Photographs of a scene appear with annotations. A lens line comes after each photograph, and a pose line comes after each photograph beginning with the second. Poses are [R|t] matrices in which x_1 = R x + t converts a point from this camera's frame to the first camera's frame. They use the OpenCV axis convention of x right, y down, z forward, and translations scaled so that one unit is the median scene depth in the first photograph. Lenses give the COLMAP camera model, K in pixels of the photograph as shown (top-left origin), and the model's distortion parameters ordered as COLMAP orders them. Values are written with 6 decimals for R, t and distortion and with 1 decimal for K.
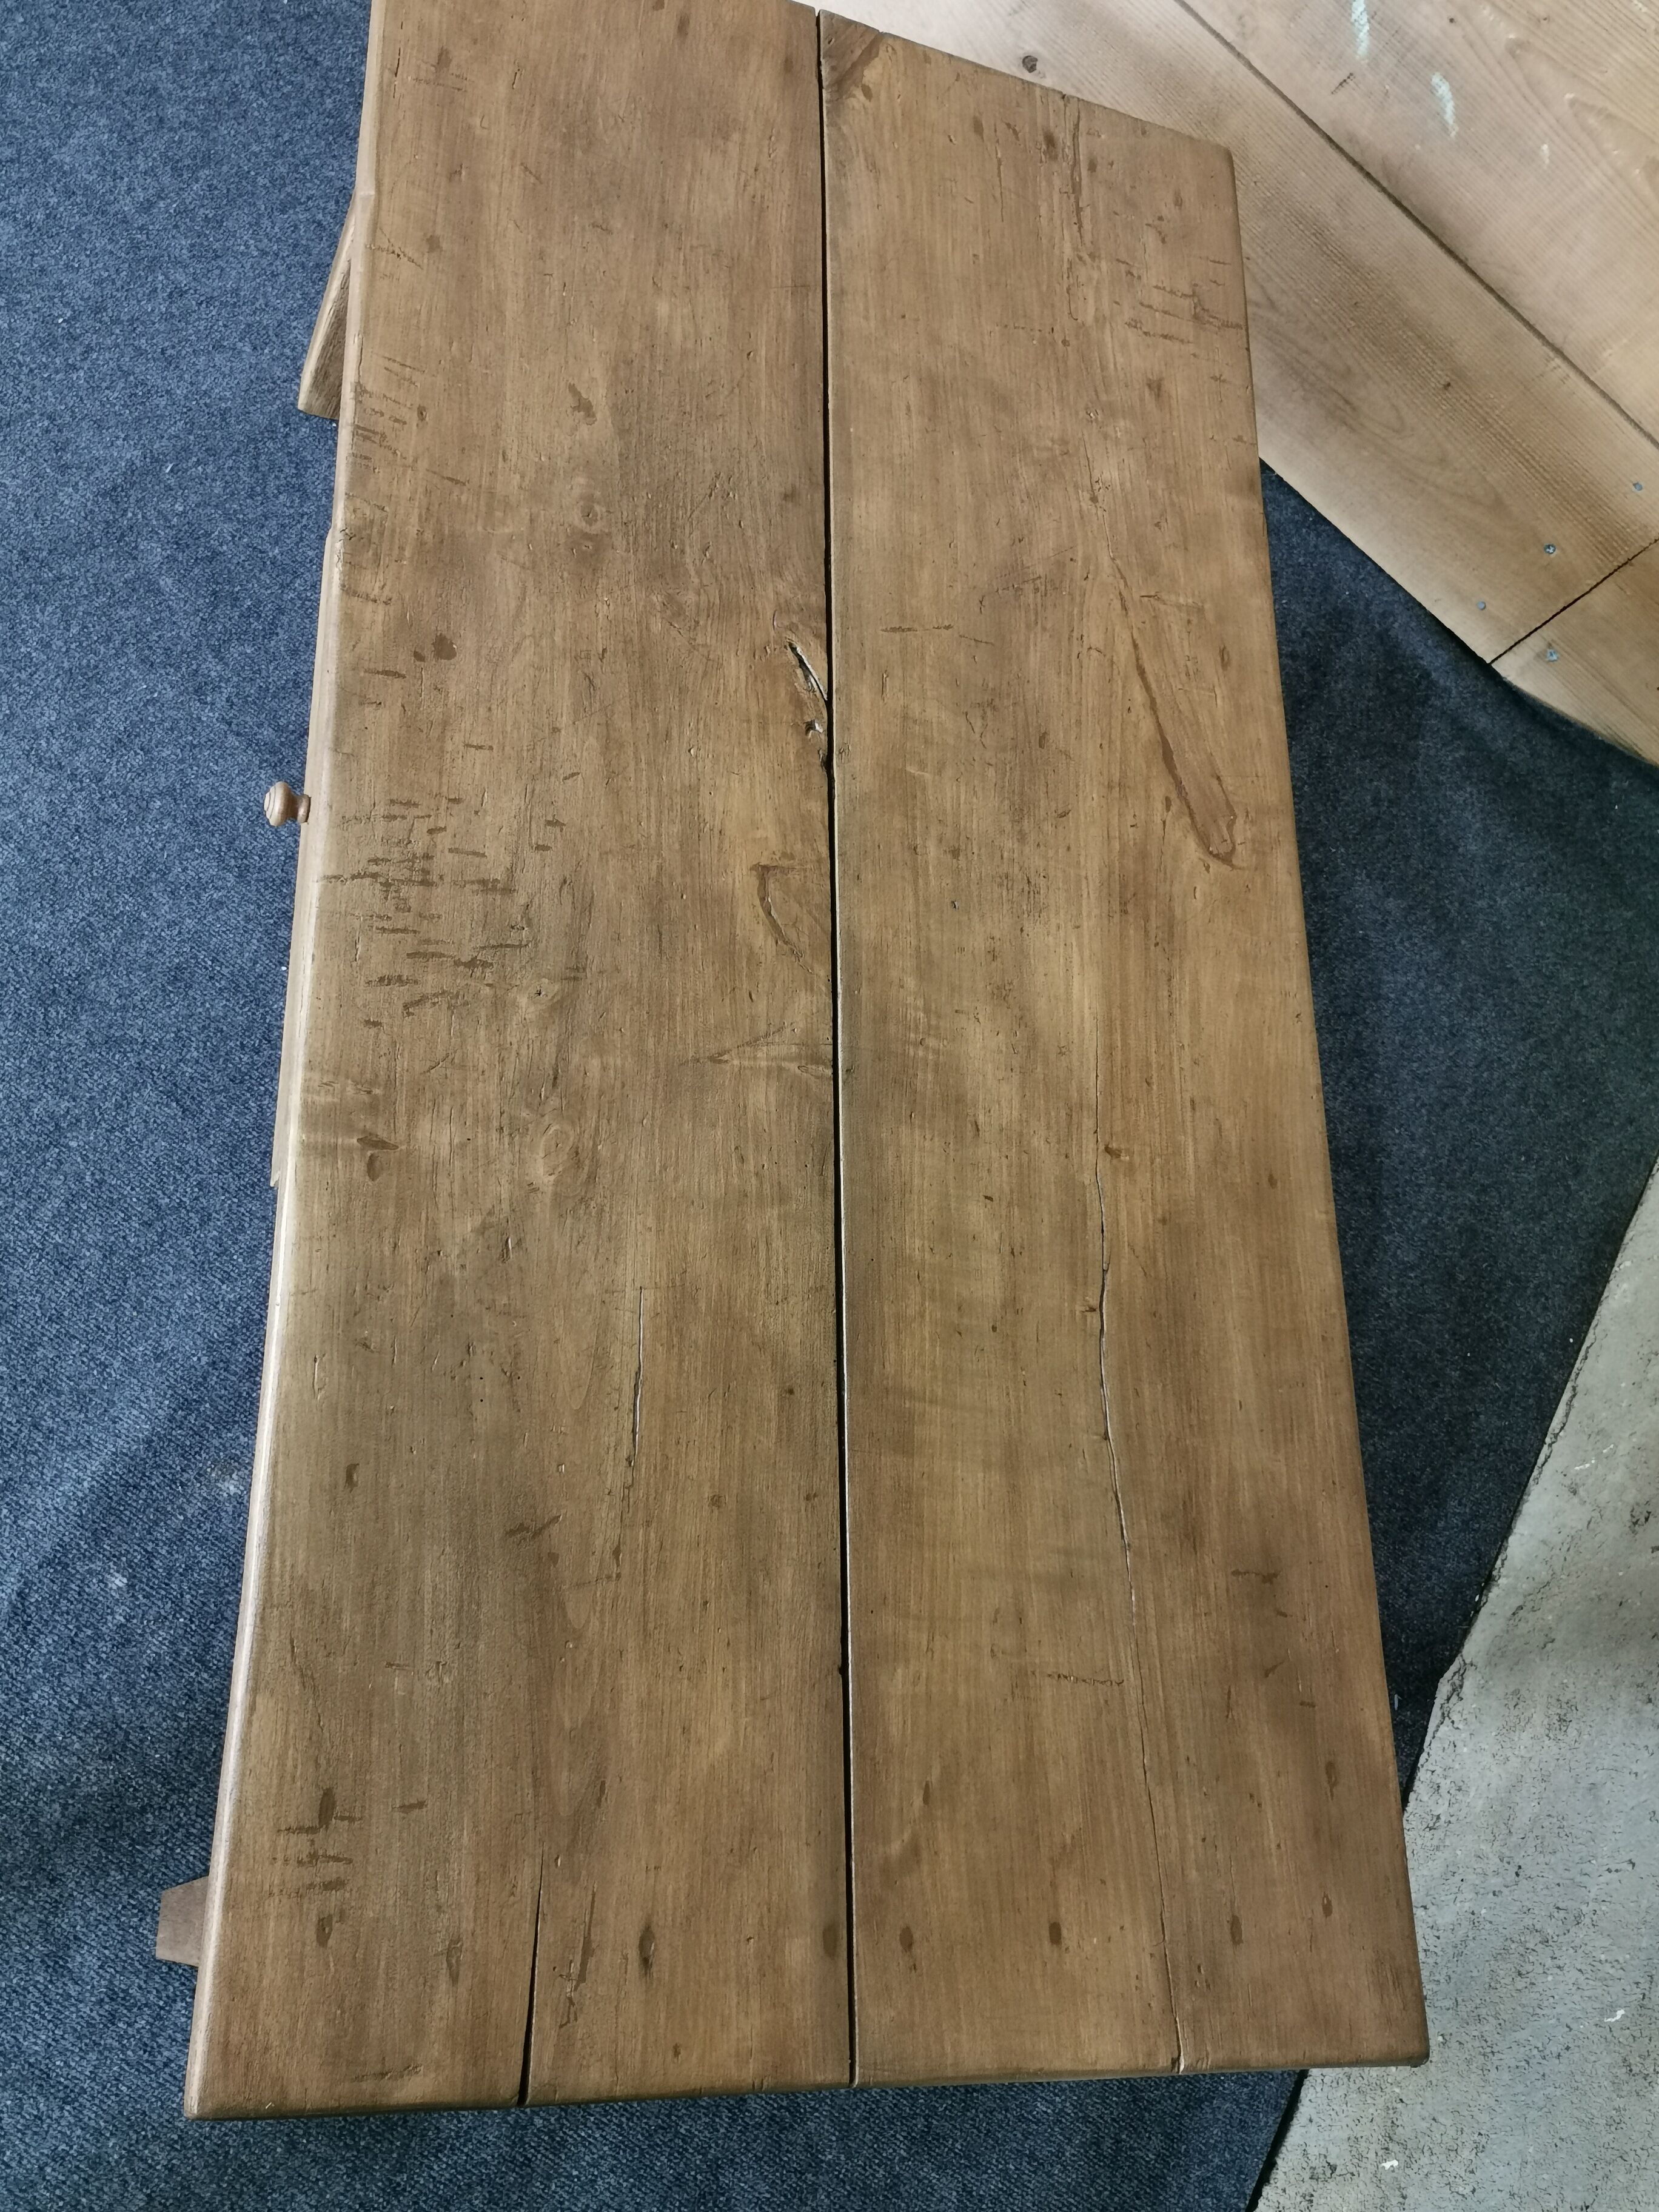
lens RADIAL K [[2050.1, 0, 829.5], [0, 2050.1, 1106.0], [0, 0, 1]] dist [0.053227, -0.066598]
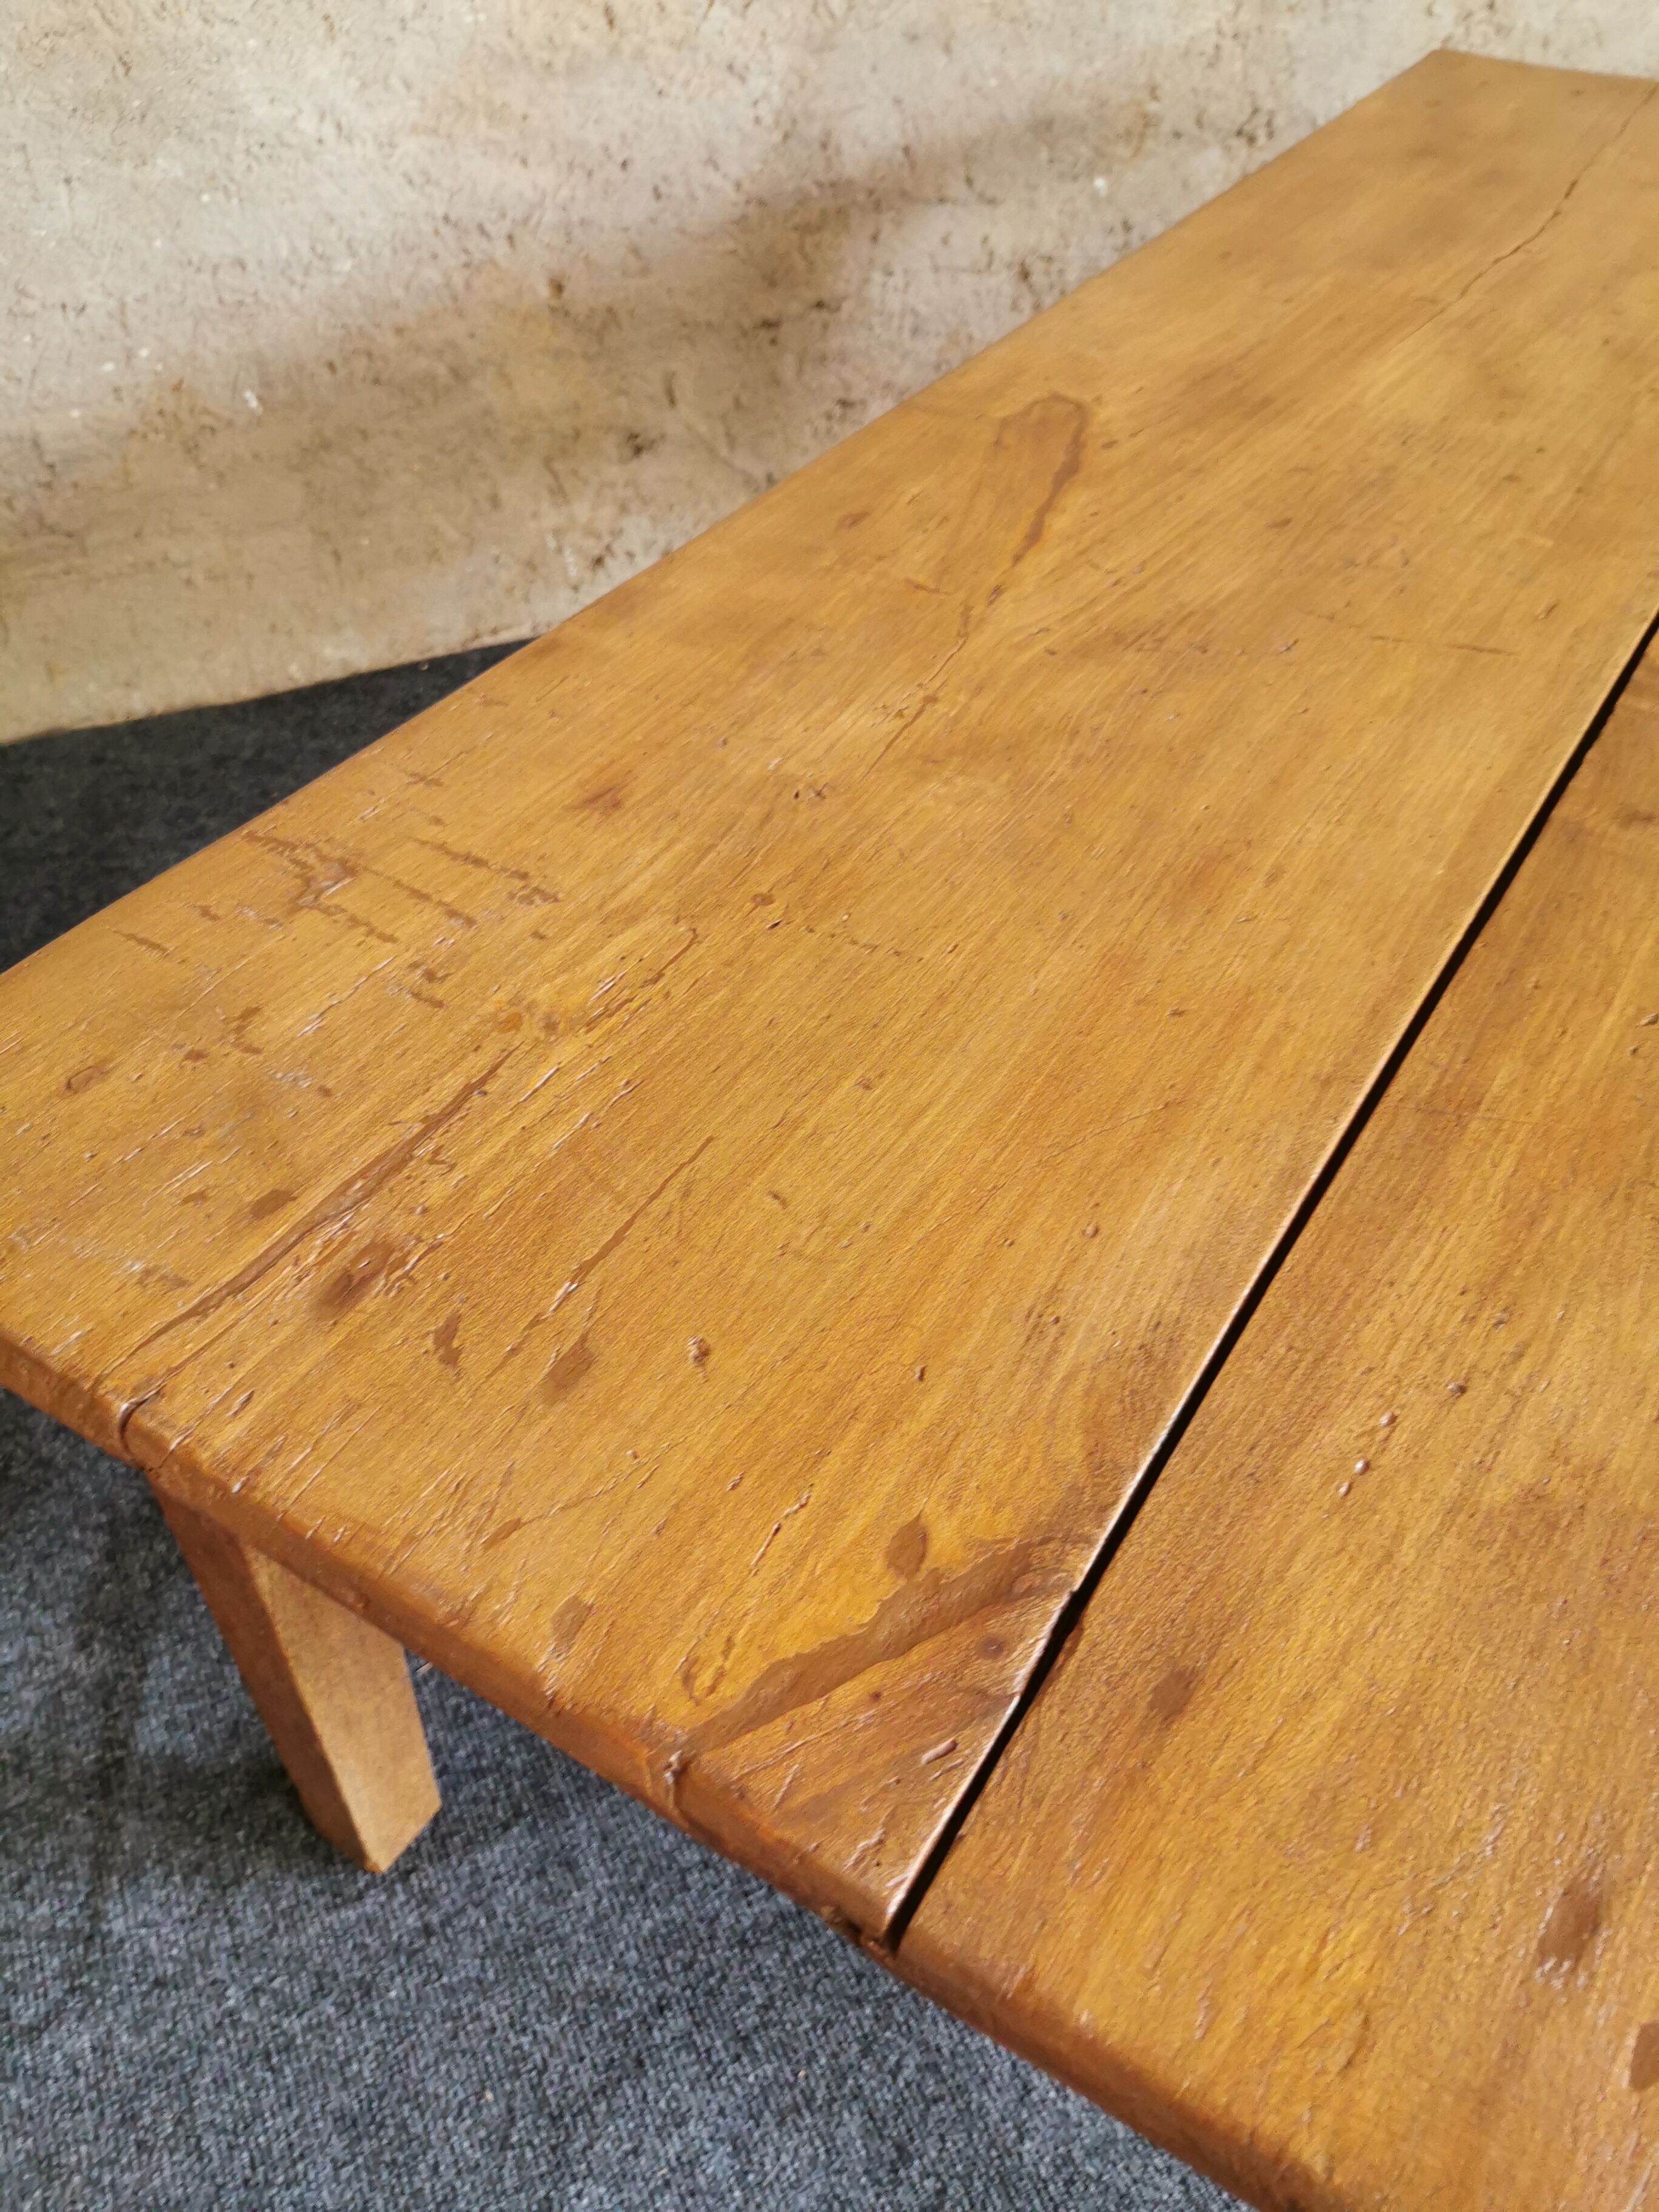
lens RADIAL K [[1713.6, 0, 817.6], [0, 1713.6, 1098.2], [0, 0, 1]] dist [0.040245, -0.051817]
pose [[-0.762574, -0.641163, 0.085972, 0.048951], [0.392013, -0.352292, 0.849833, -0.689367], [-0.514594, 0.681763, 0.519993, 0.843739]]
